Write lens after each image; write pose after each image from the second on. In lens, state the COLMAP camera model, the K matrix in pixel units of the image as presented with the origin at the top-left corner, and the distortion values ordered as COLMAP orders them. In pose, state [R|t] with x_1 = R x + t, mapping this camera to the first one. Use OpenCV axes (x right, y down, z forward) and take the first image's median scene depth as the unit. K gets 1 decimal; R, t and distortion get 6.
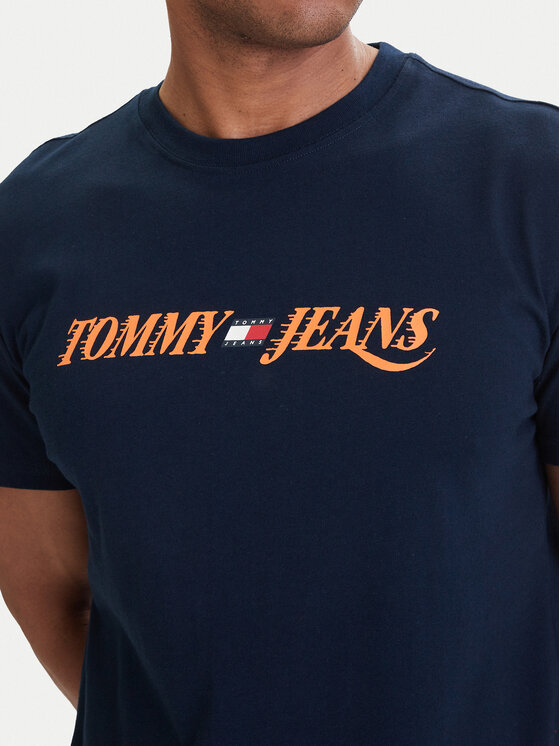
lens RADIAL K [[1251.1, 0, 280.0], [0, 1251.1, 373.0], [0, 0, 1]] dist [0.037406, 0.083607]
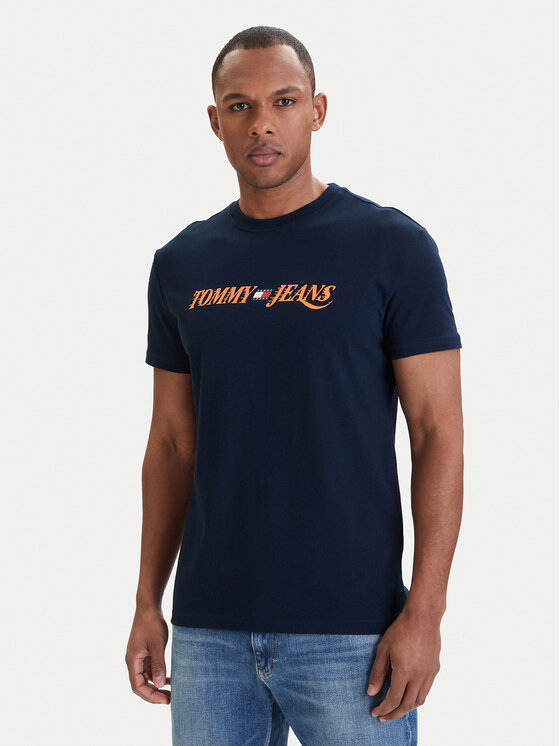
lens RADIAL K [[1251.1, 0, 280.0], [0, 1251.1, 373.0], [0, 0, 1]] dist [0.037406, 0.083607]
pose [[0.985026, 0.040116, -0.167671, 0.431993], [-0.059136, 0.992168, -0.110029, 0.393392], [0.161944, 0.118297, 0.979684, -1.413605]]
